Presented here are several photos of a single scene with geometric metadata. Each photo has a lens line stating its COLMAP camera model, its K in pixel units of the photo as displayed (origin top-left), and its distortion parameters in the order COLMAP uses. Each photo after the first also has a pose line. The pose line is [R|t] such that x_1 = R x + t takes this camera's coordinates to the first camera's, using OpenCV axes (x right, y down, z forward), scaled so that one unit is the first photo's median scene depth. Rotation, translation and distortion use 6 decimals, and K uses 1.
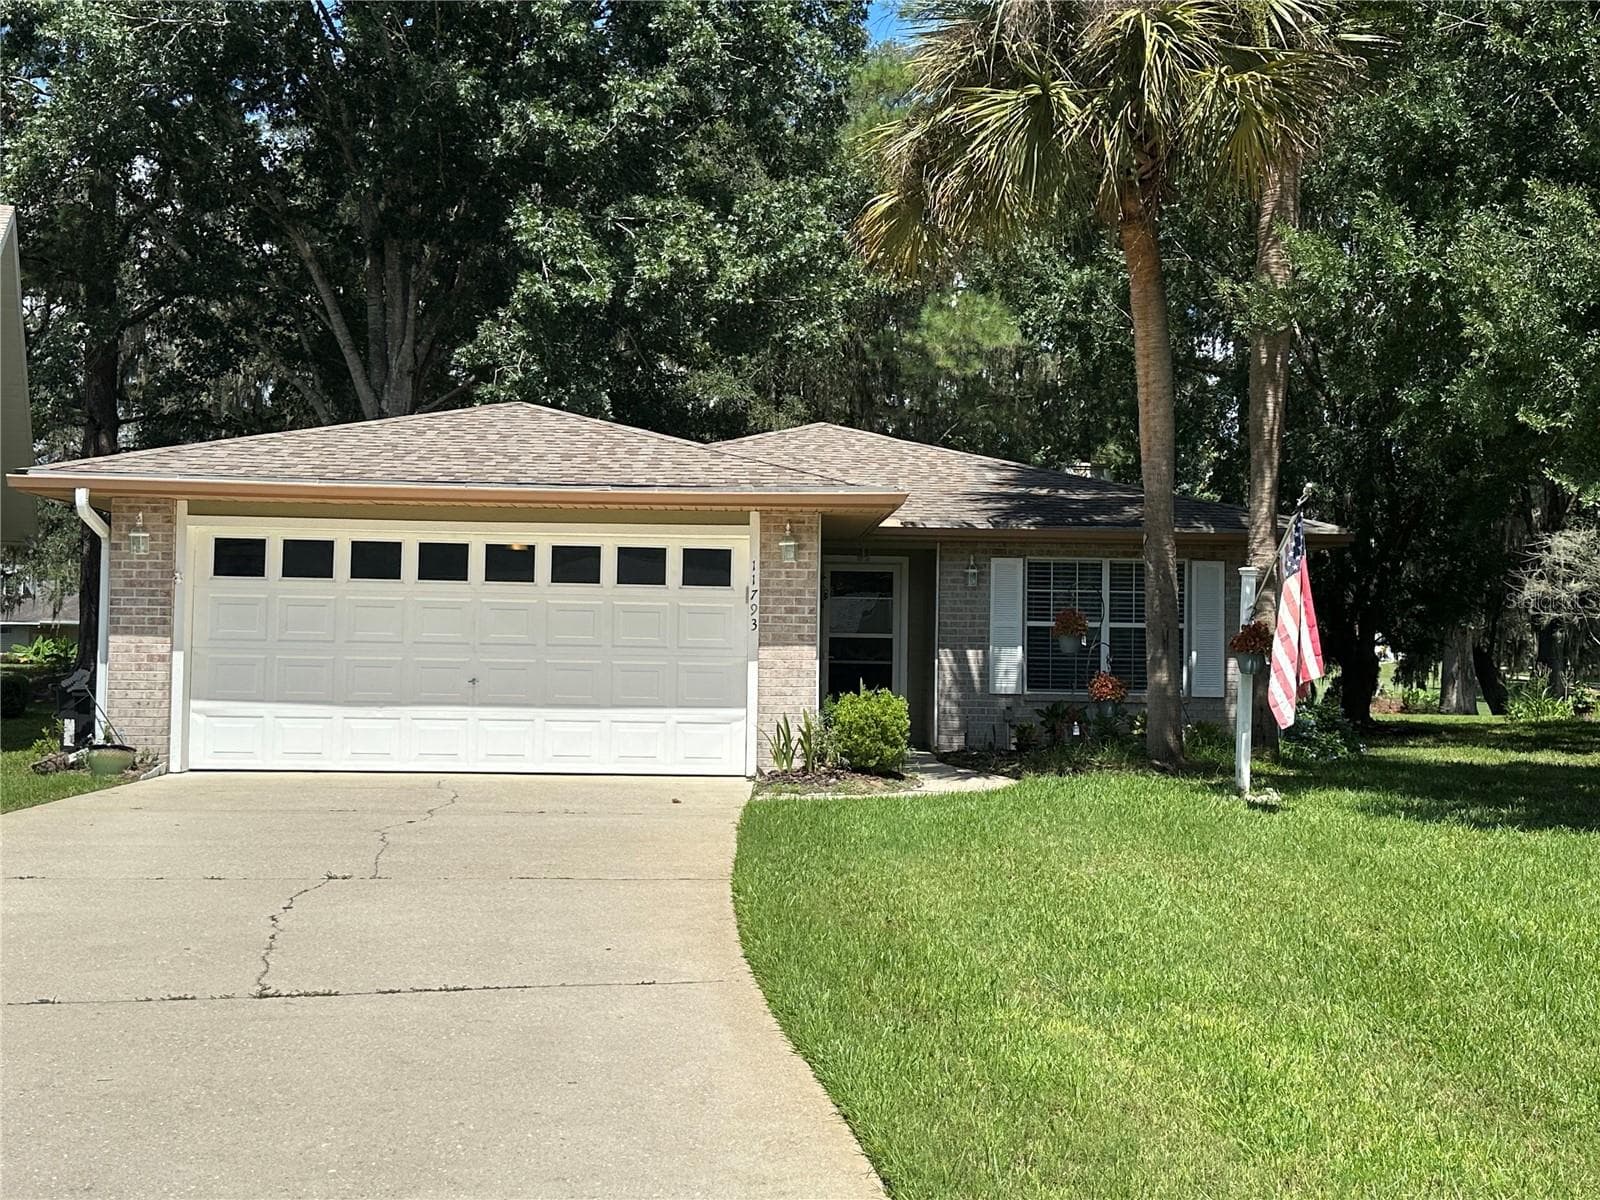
lens RADIAL K [[1598.8, 0, 822.2], [0, 1598.8, 606.2], [0, 0, 1]] dist [0.161528, -0.361513]
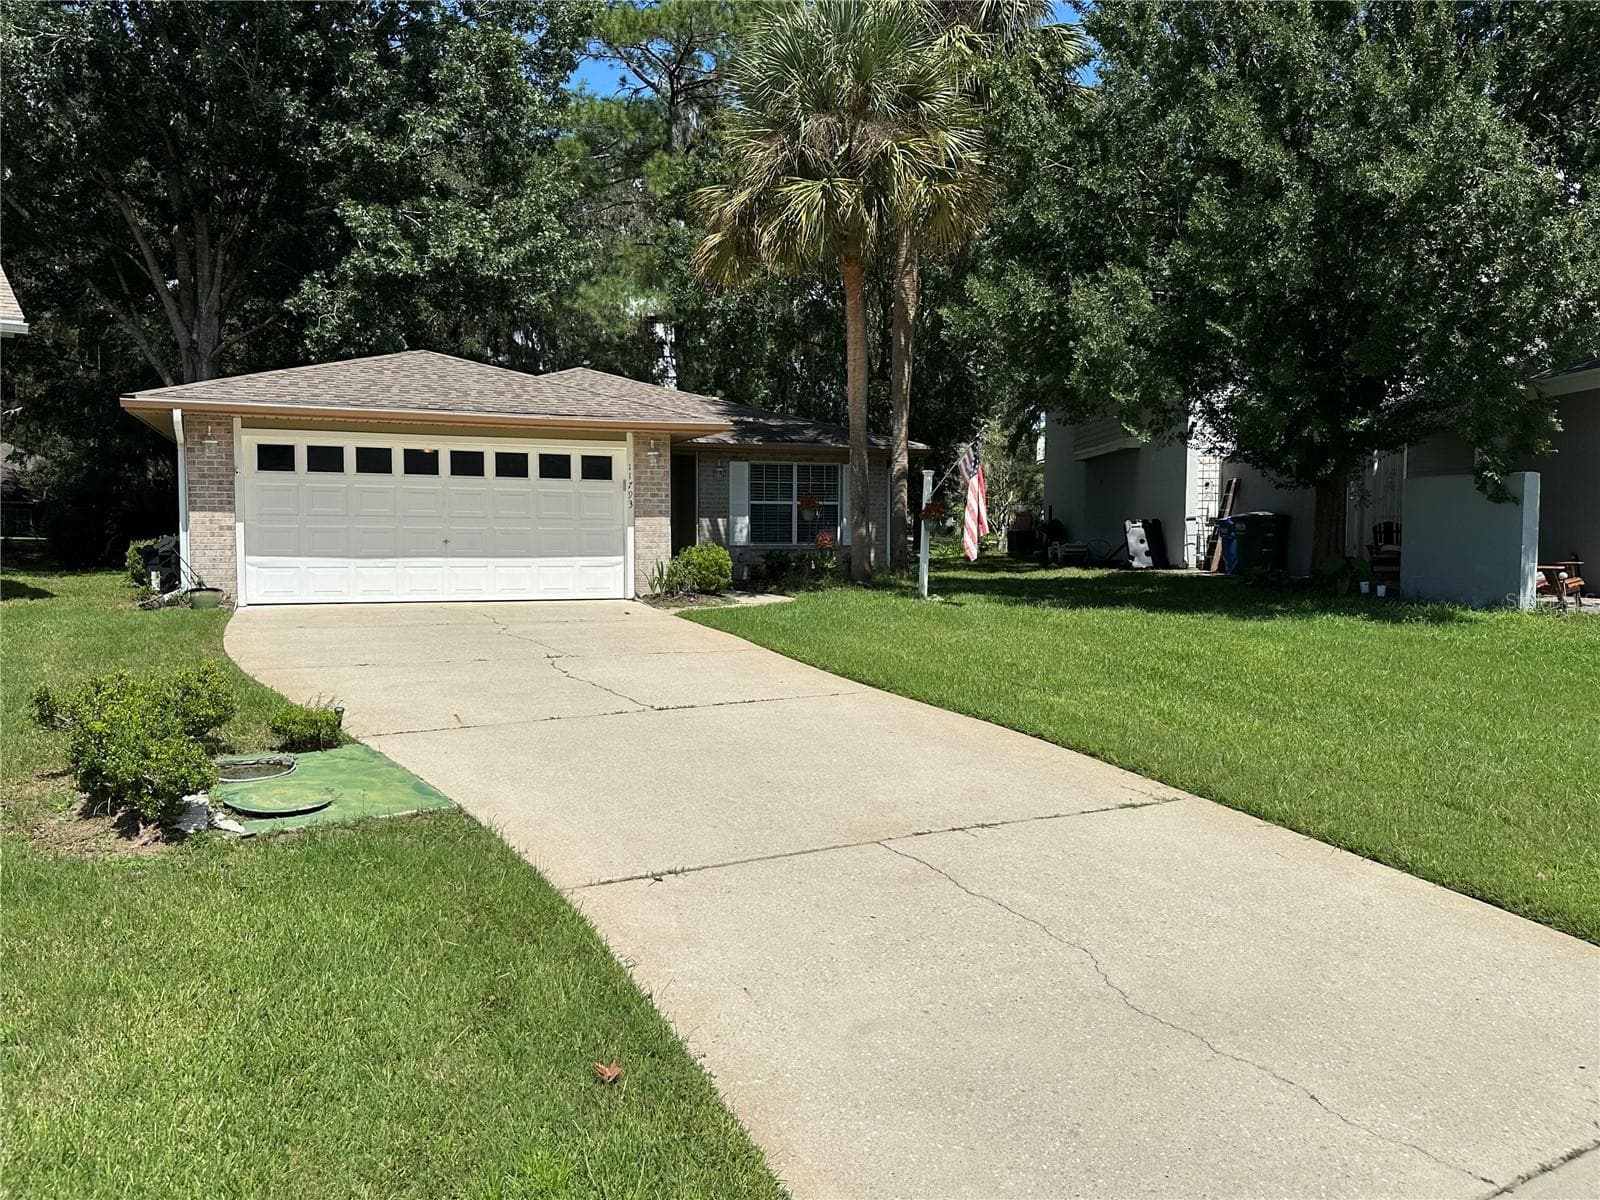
lens RADIAL K [[1111.8, 0, 763.4], [0, 1111.8, 589.1], [0, 0, 1]] dist [0.131540, -0.251083]
pose [[0.952068, -0.027657, 0.304634, -0.253947], [-0.000193, 0.995850, 0.091014, -0.005282], [-0.305887, -0.086710, 0.948111, -0.101098]]
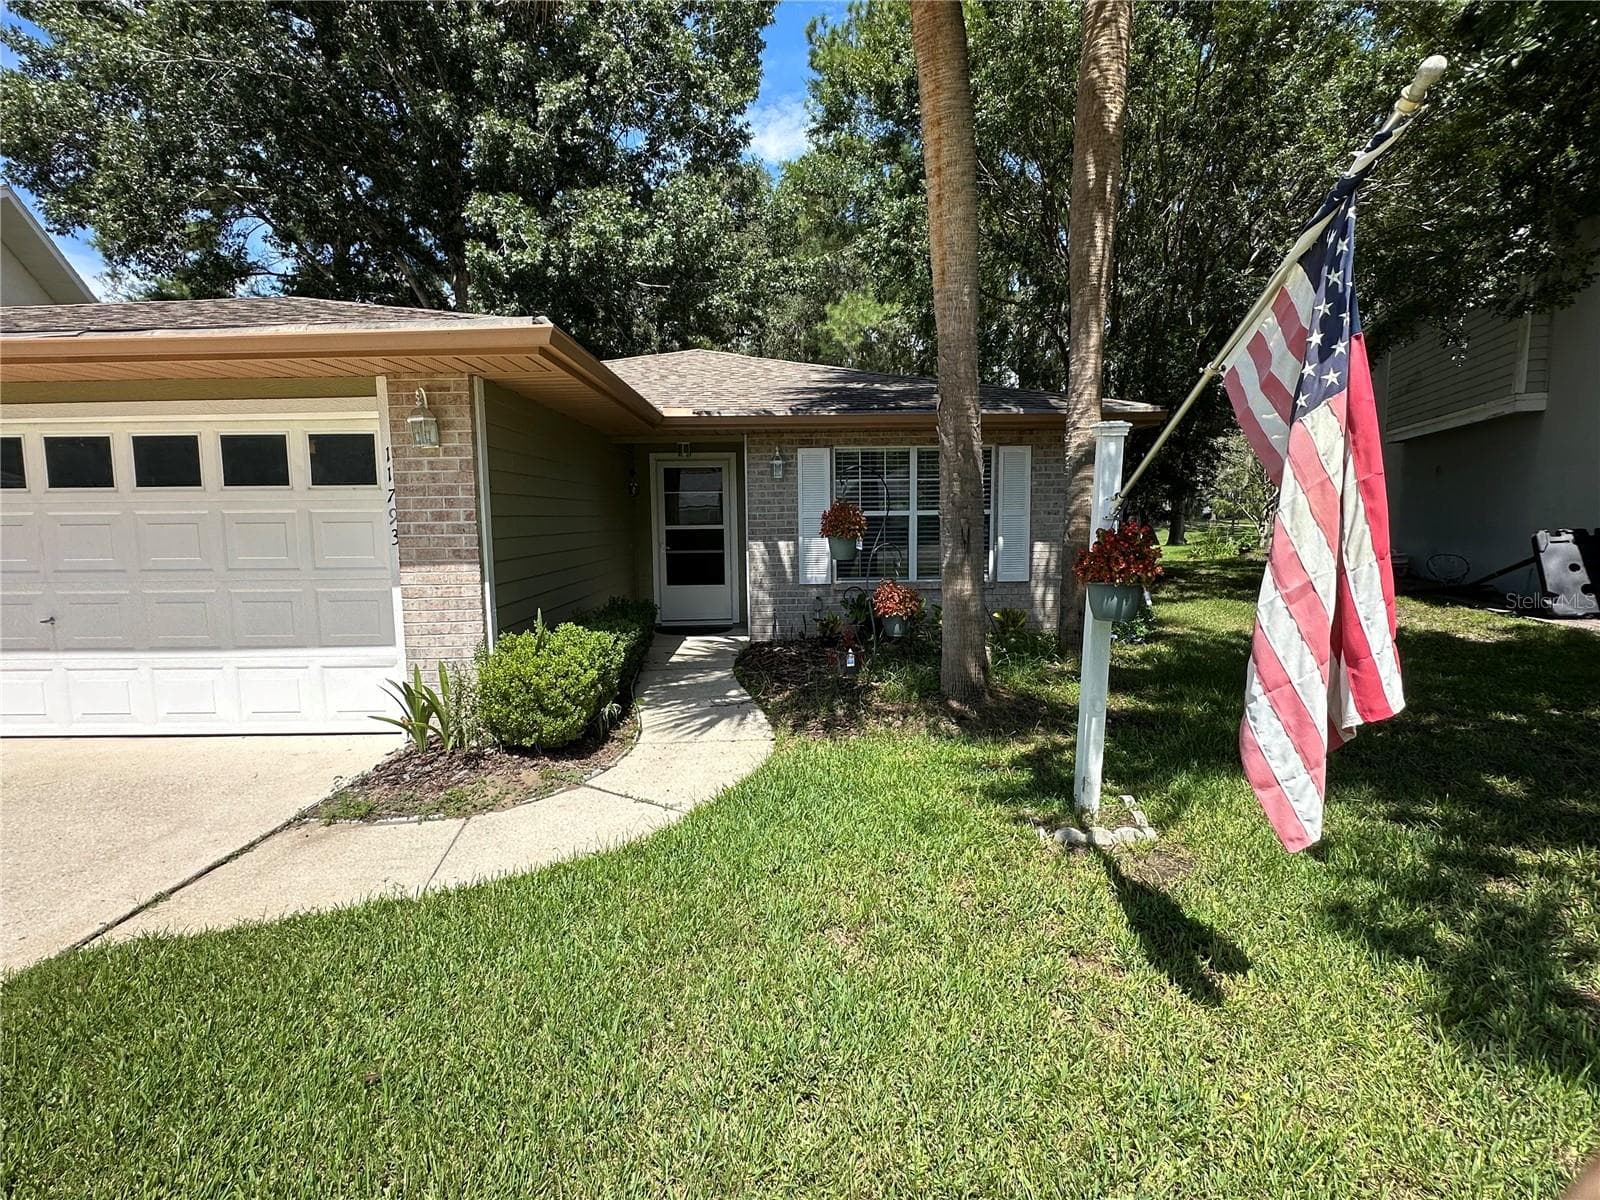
lens RADIAL K [[714.8, 0, 800.0], [0, 714.8, 600.0], [0, 0, 1]] dist [-0.006586, -0.000092]
pose [[0.999005, -0.022373, -0.038593, 0.149899], [0.027800, 0.988839, 0.146374, -0.002490], [0.034888, -0.147301, 0.988476, 0.672729]]
